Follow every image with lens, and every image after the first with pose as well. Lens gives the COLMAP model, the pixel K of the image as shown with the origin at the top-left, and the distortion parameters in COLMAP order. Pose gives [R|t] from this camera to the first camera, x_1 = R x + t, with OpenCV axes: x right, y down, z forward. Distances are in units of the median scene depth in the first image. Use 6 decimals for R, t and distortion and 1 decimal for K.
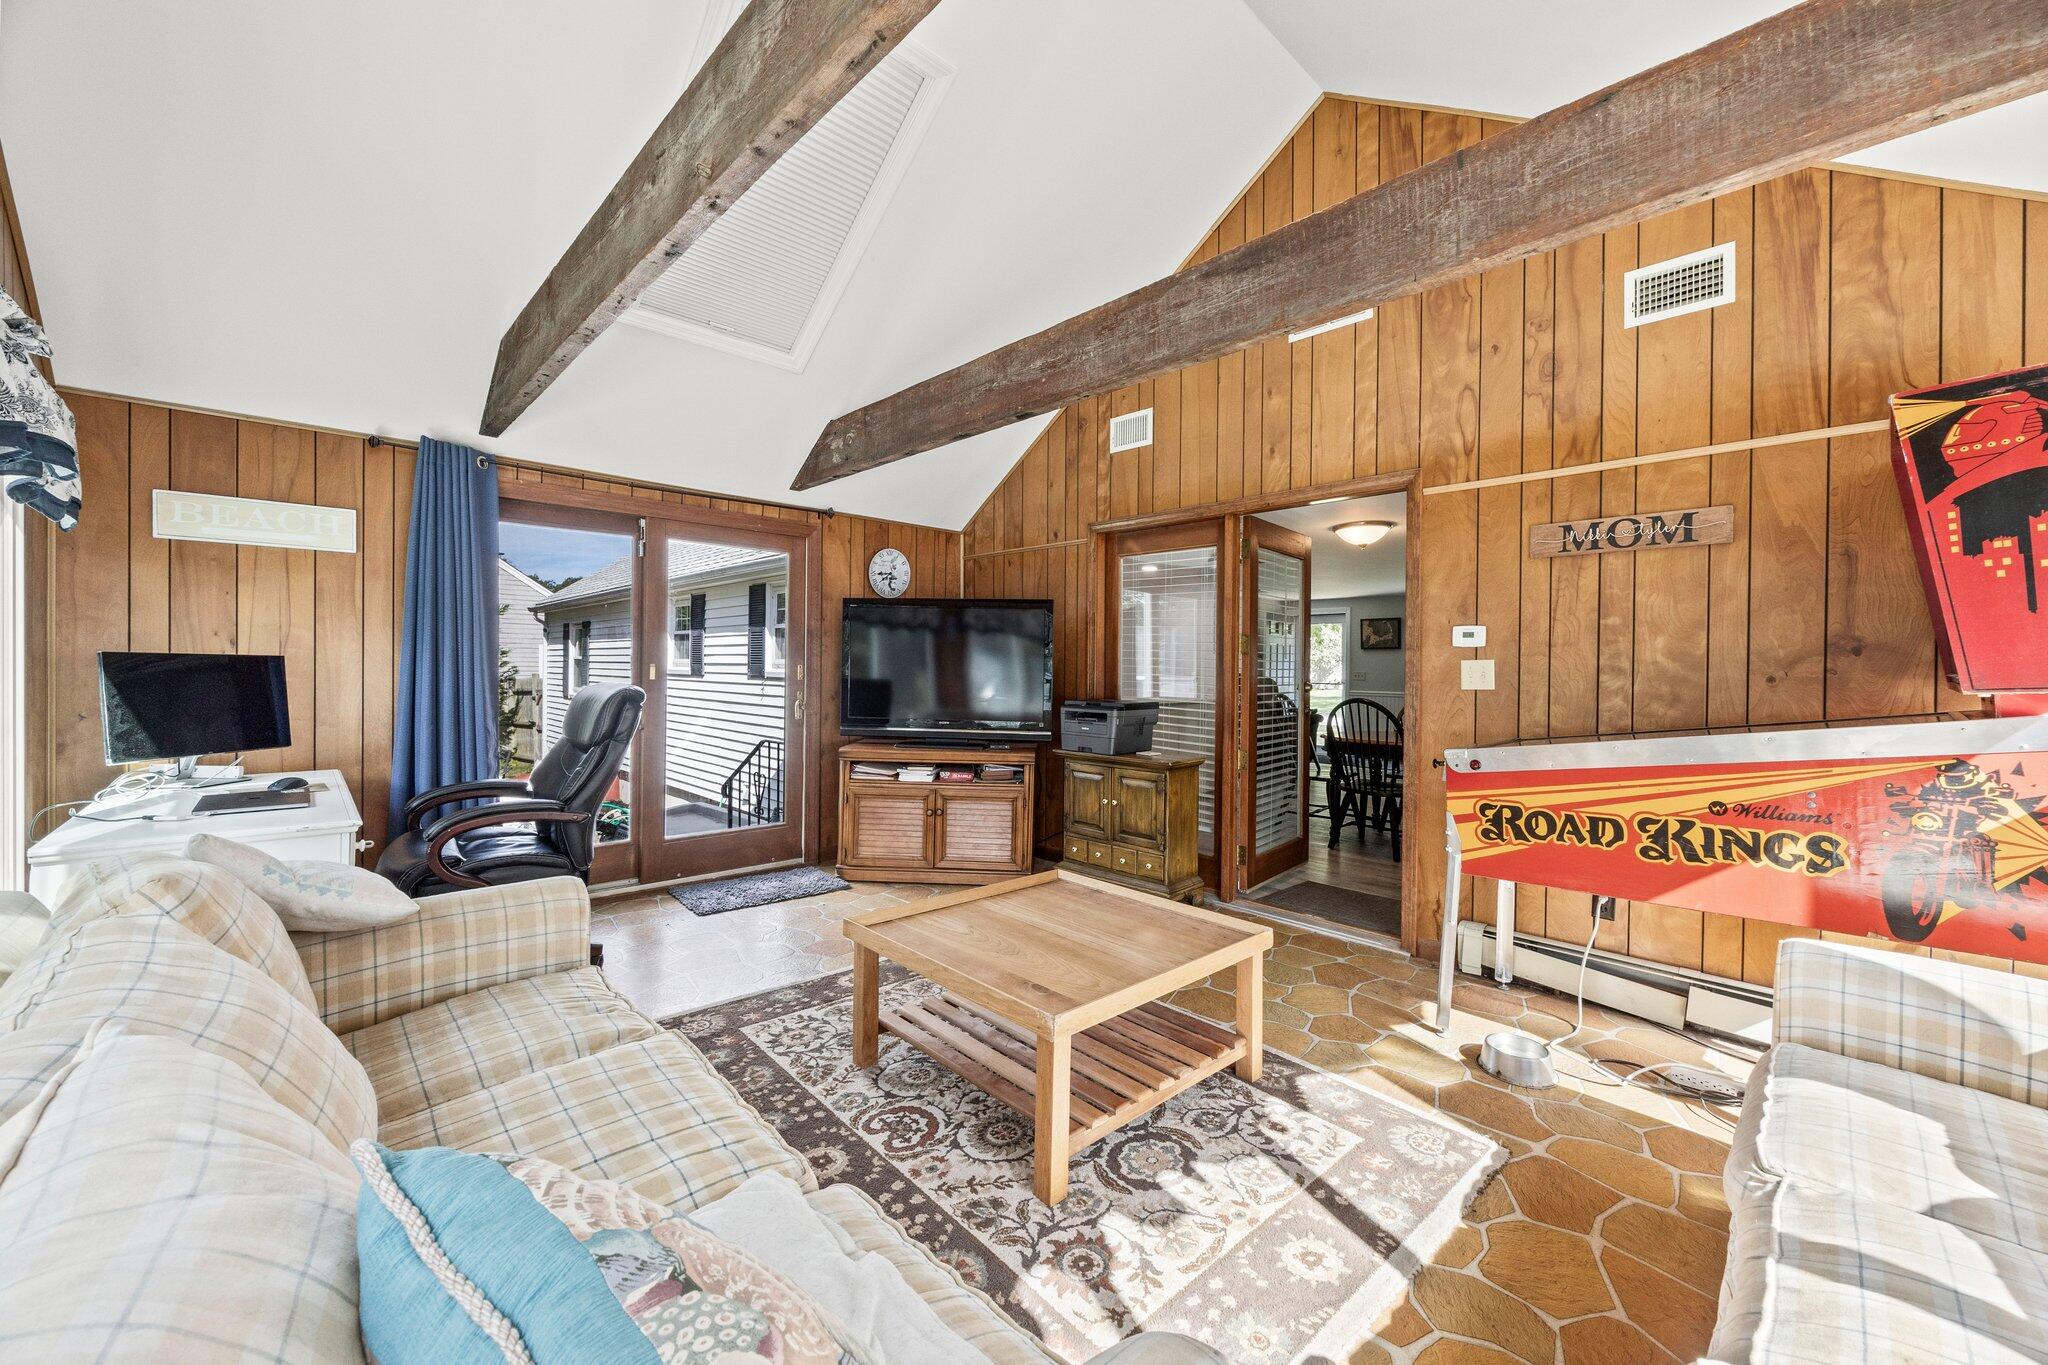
lens RADIAL K [[787.1, 0, 1016.1], [0, 787.1, 675.0], [0, 0, 1]] dist [-0.001284, -0.000572]
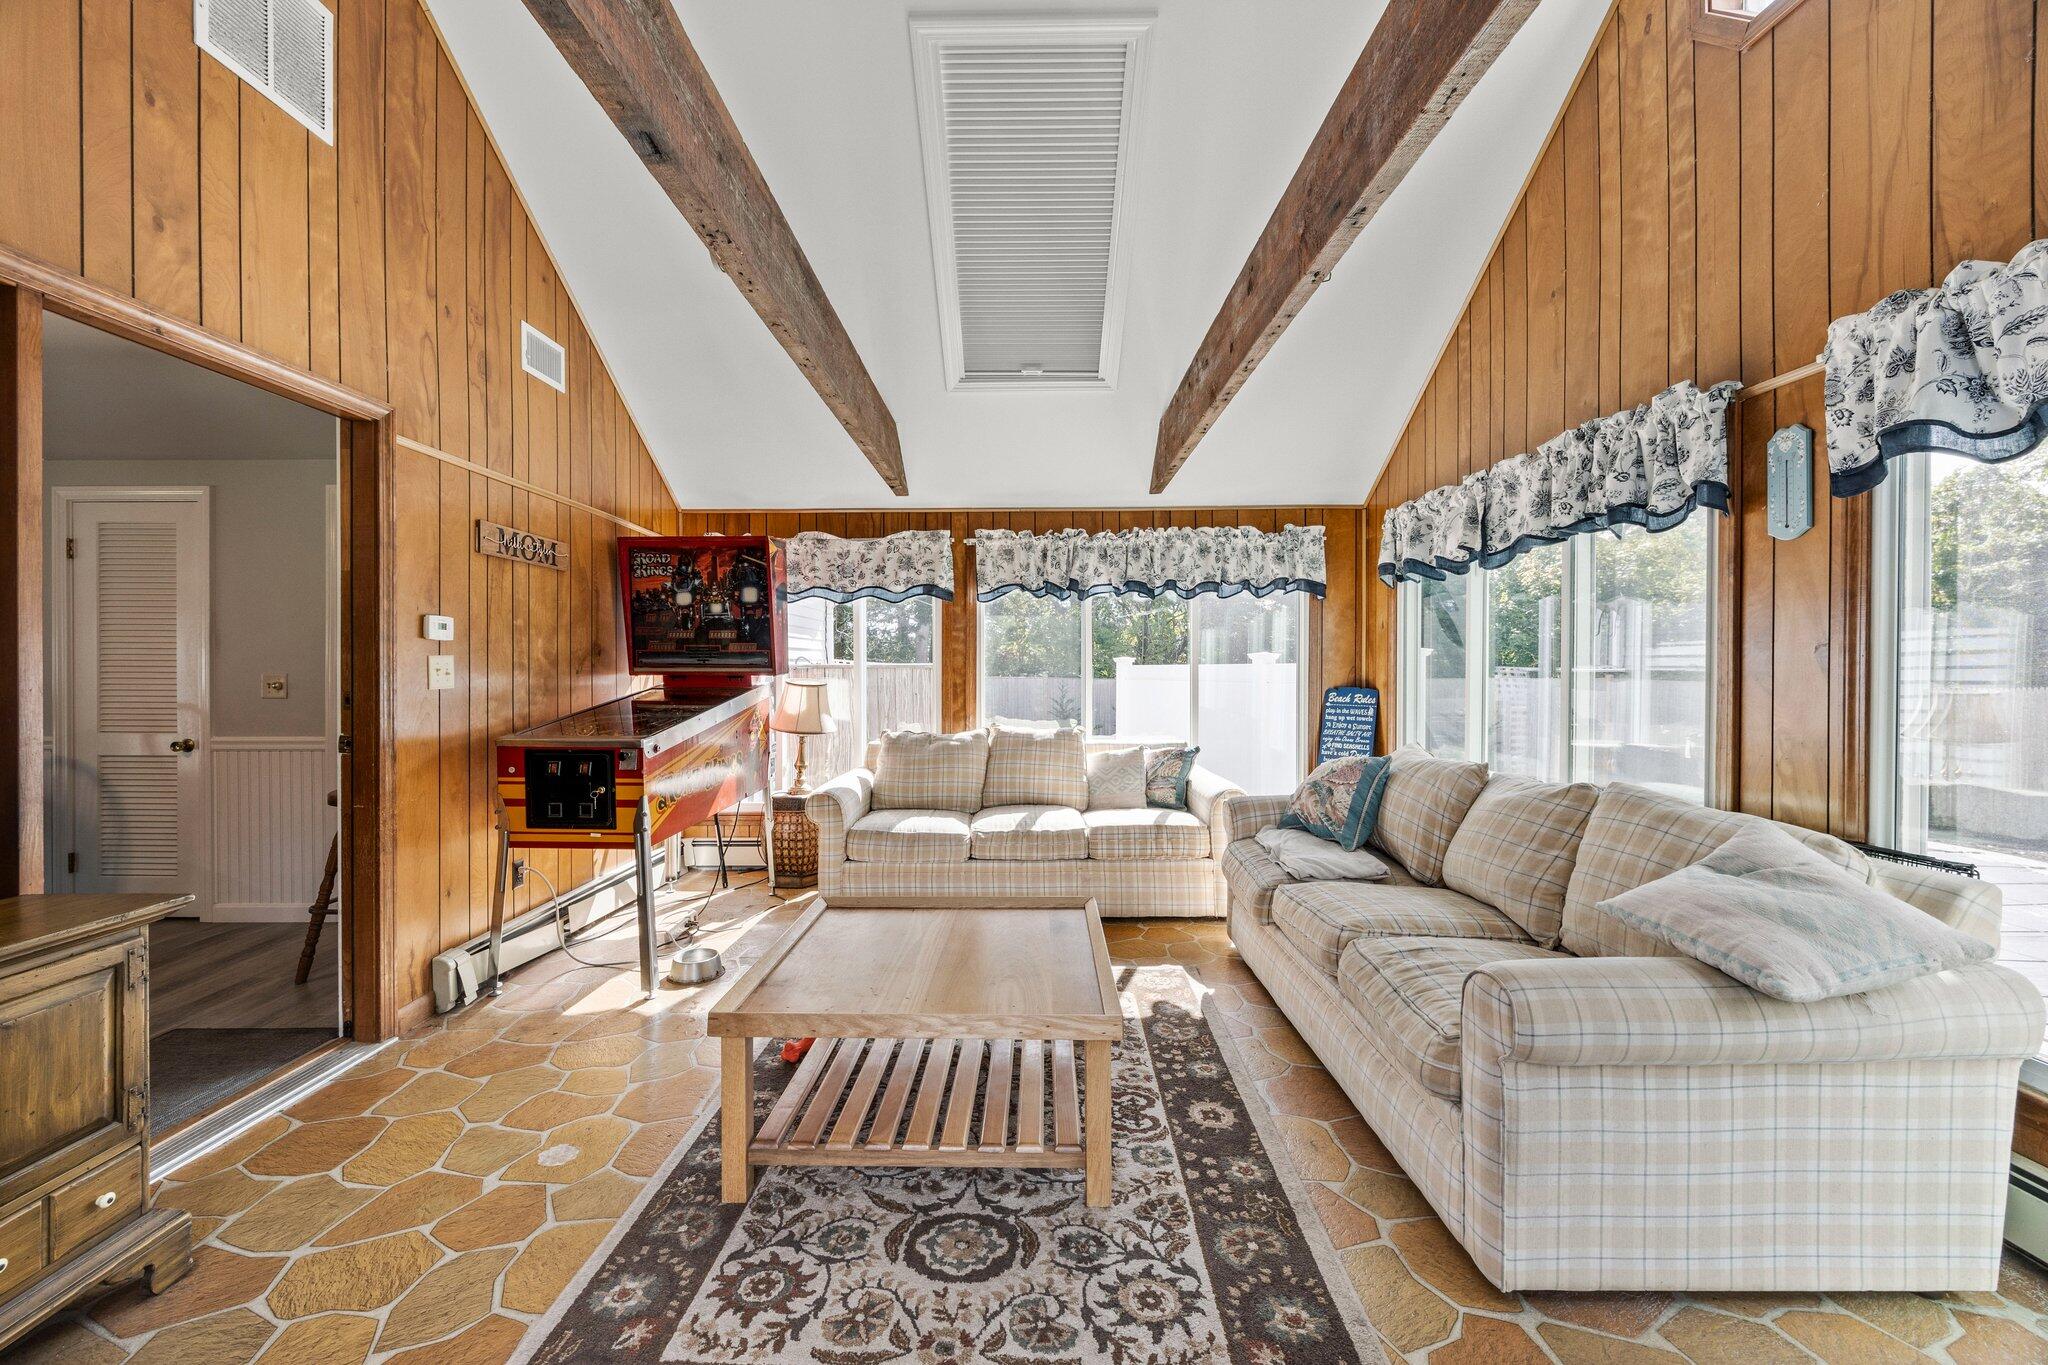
lens RADIAL K [[787.1, 0, 1014.5], [0, 787.1, 670.8], [0, 0, 1]] dist [-0.001284, -0.000572]
pose [[-0.719708, -0.010521, 0.694198, -0.626179], [0.002184, 0.999846, 0.017418, -0.020325], [-0.694274, 0.014052, -0.719574, 1.532602]]
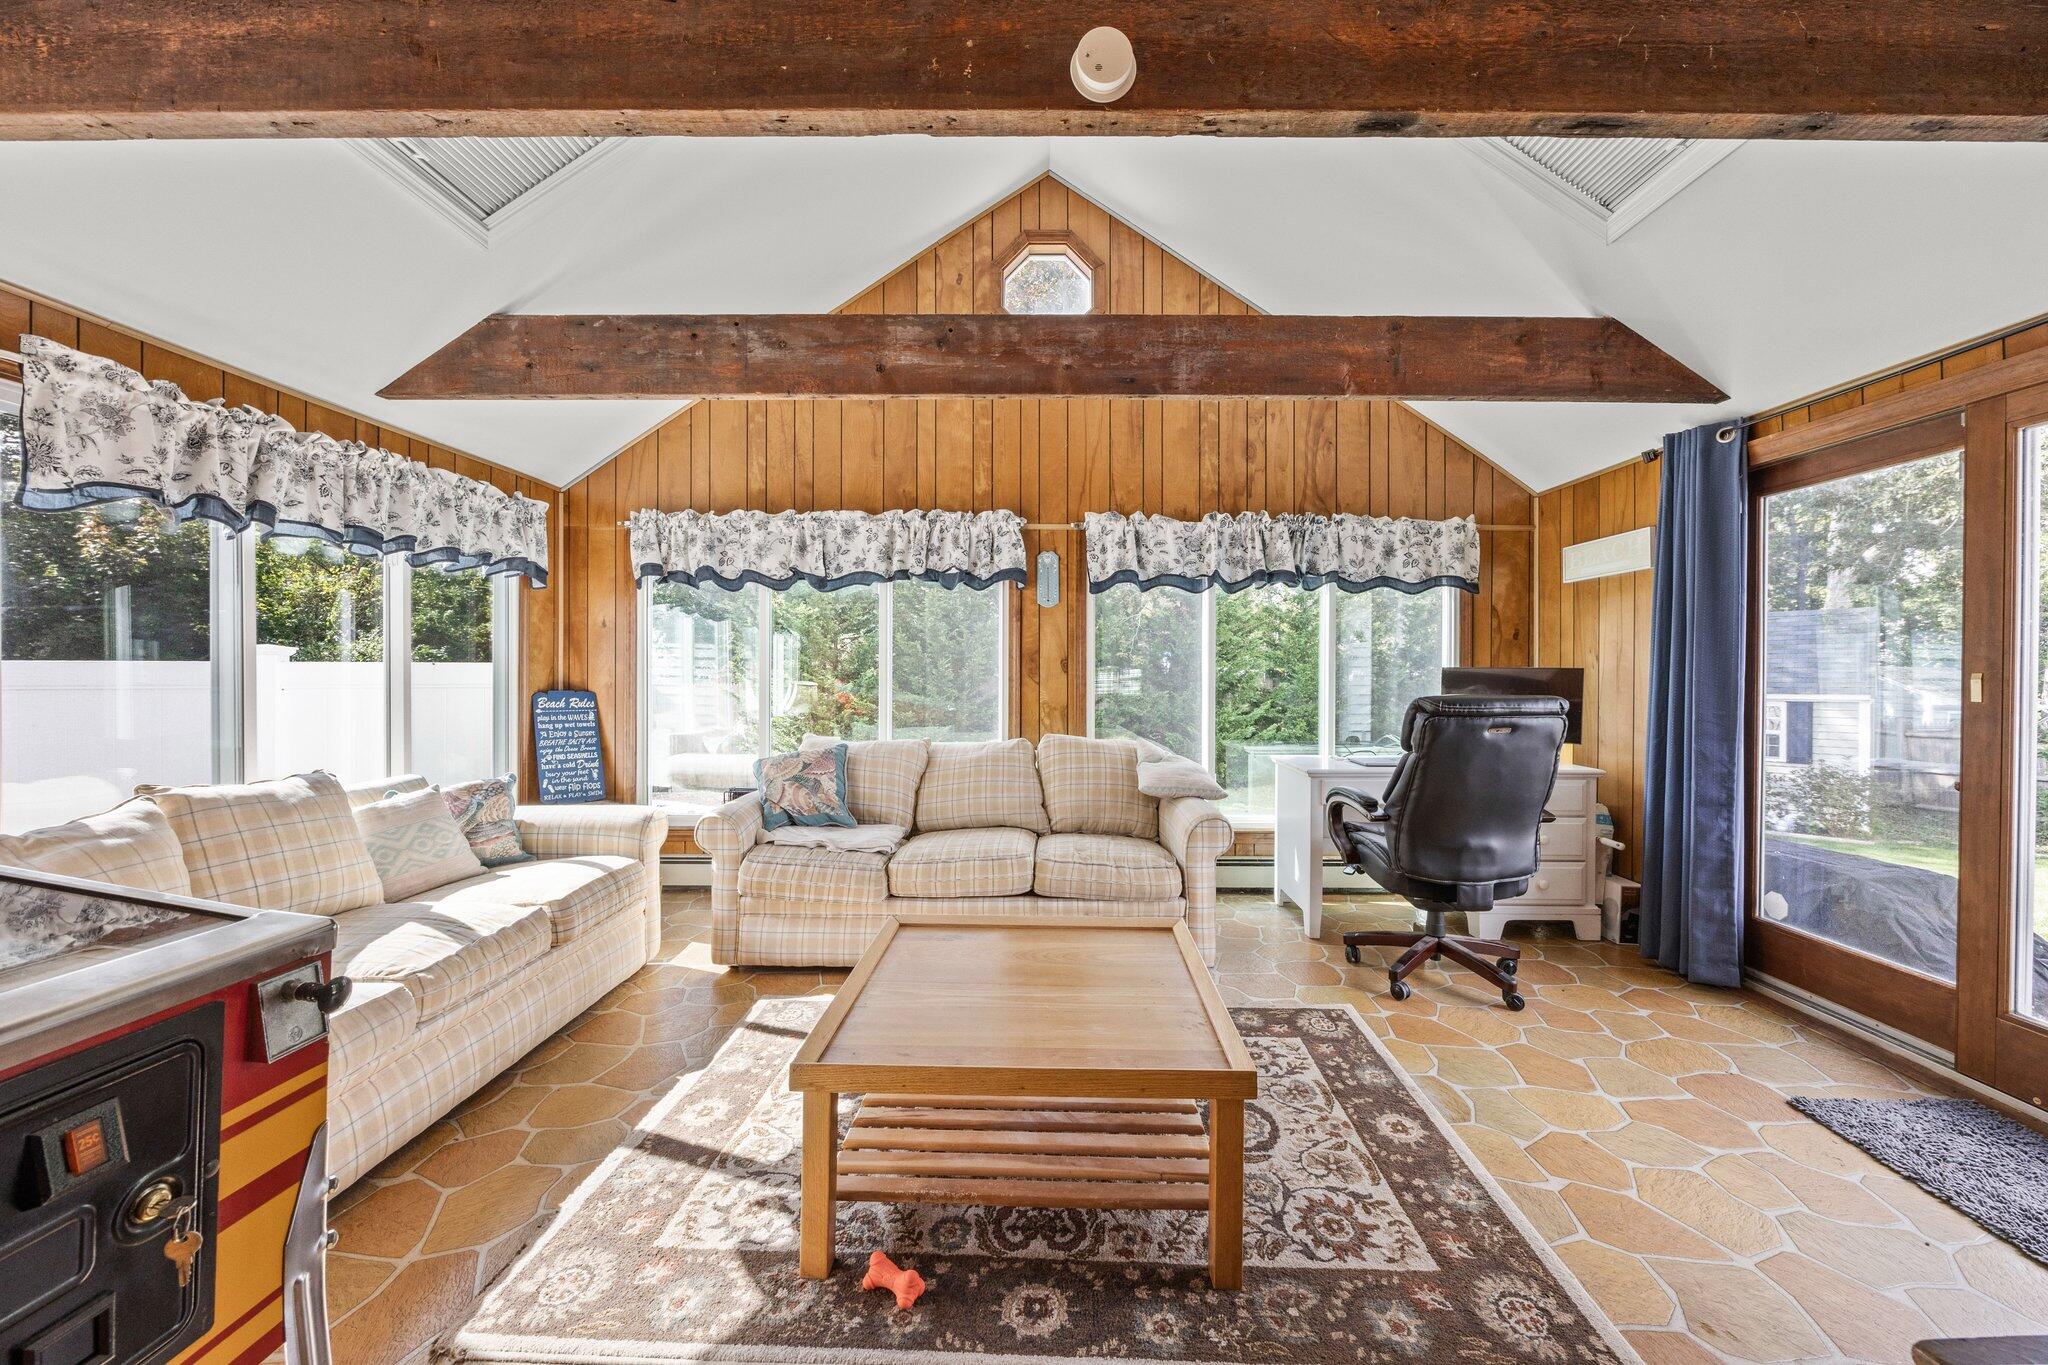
lens RADIAL K [[787.1, 0, 1031.5], [0, 787.1, 682.3], [0, 0, 1]] dist [-0.001284, -0.000572]
pose [[-0.695394, -0.001837, -0.718626, 0.626941], [-0.018172, 0.999722, 0.015029, -0.007575], [0.718399, 0.023510, -0.695234, 1.508986]]
